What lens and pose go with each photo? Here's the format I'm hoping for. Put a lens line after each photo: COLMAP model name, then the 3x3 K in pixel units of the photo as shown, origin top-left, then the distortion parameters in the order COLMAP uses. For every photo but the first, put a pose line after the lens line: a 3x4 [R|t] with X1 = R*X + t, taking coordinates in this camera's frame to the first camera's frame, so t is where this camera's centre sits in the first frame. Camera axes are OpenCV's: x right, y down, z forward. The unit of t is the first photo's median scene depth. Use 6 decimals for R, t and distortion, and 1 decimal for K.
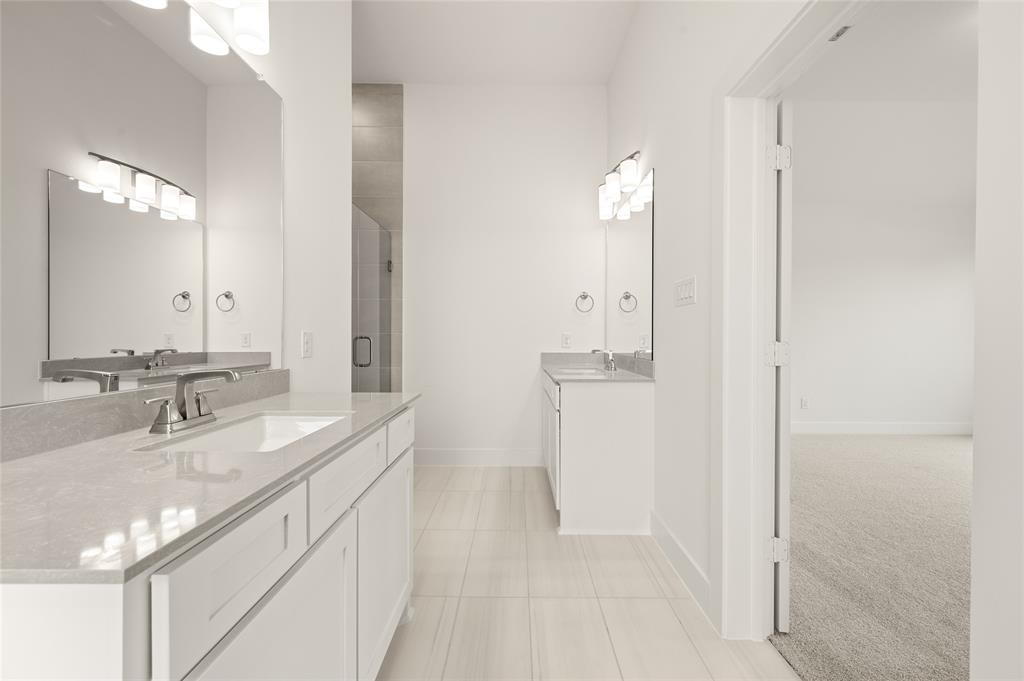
lens RADIAL K [[402.4, 0, 512.6], [0, 402.4, 338.5], [0, 0, 1]] dist [0.000024, 0.000069]
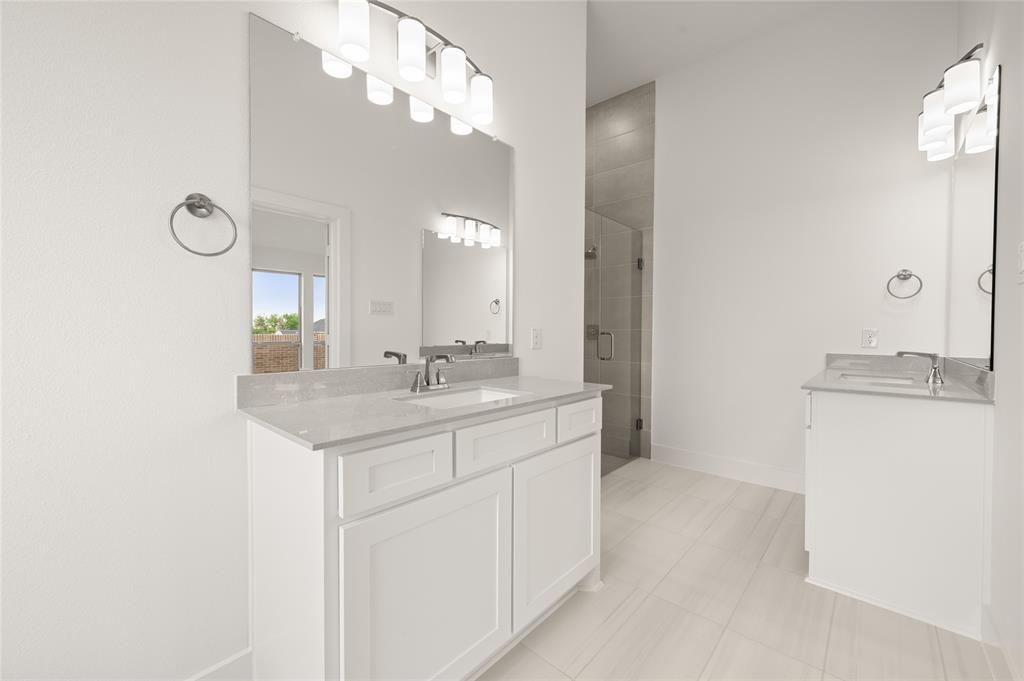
lens RADIAL K [[402.4, 0, 512.6], [0, 402.4, 338.5], [0, 0, 1]] dist [0.000024, 0.000069]
pose [[0.746048, 0.011885, -0.665786, 0.167663], [-0.005176, 0.999914, 0.012049, -0.000135], [0.665872, -0.005543, 0.746045, 0.018410]]
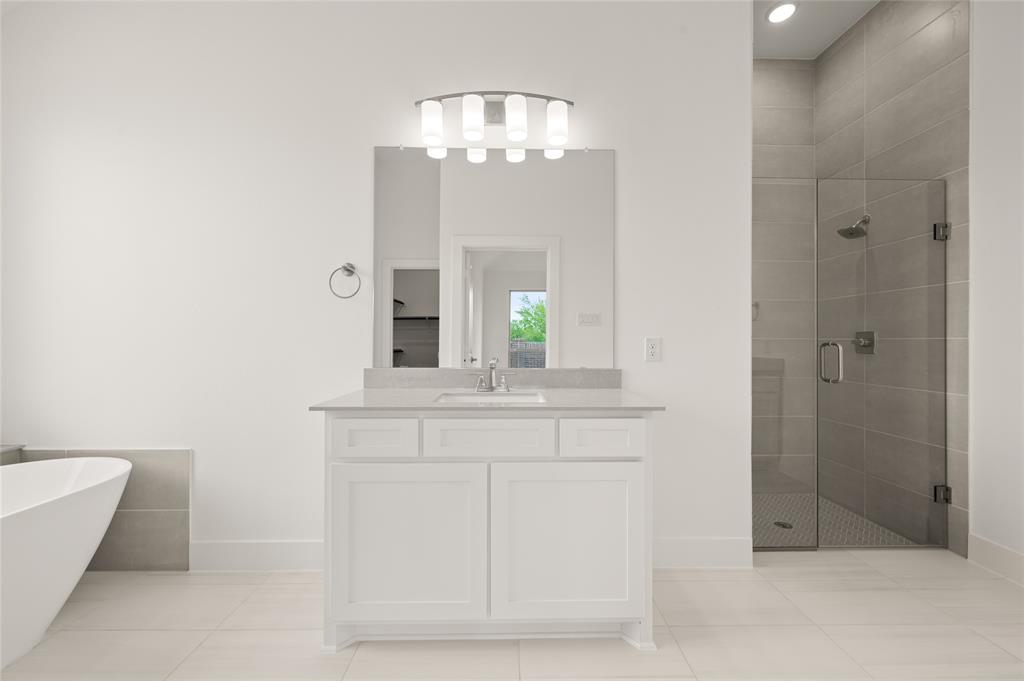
lens RADIAL K [[402.4, 0, 512.6], [0, 402.4, 338.5], [0, 0, 1]] dist [0.000024, 0.000069]
pose [[0.025126, -0.007962, -0.999653, 0.376570], [-0.007790, 0.999936, -0.008160, -0.002273], [0.999654, 0.007992, 0.025062, 0.380234]]
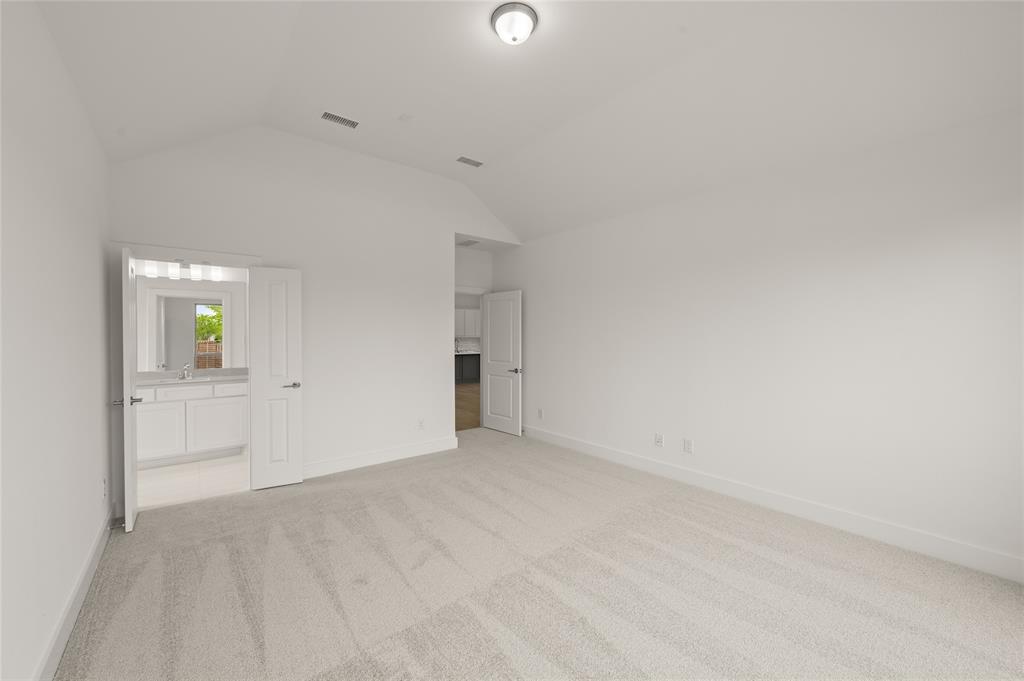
lens RADIAL K [[402.4, 0, 512.6], [0, 402.4, 338.5], [0, 0, 1]] dist [0.000024, 0.000069]
pose [[0.629935, 0.004980, -0.776632, 1.869635], [-0.000829, 0.999983, 0.005739, -0.098946], [0.776648, -0.002971, 0.629928, 0.367731]]
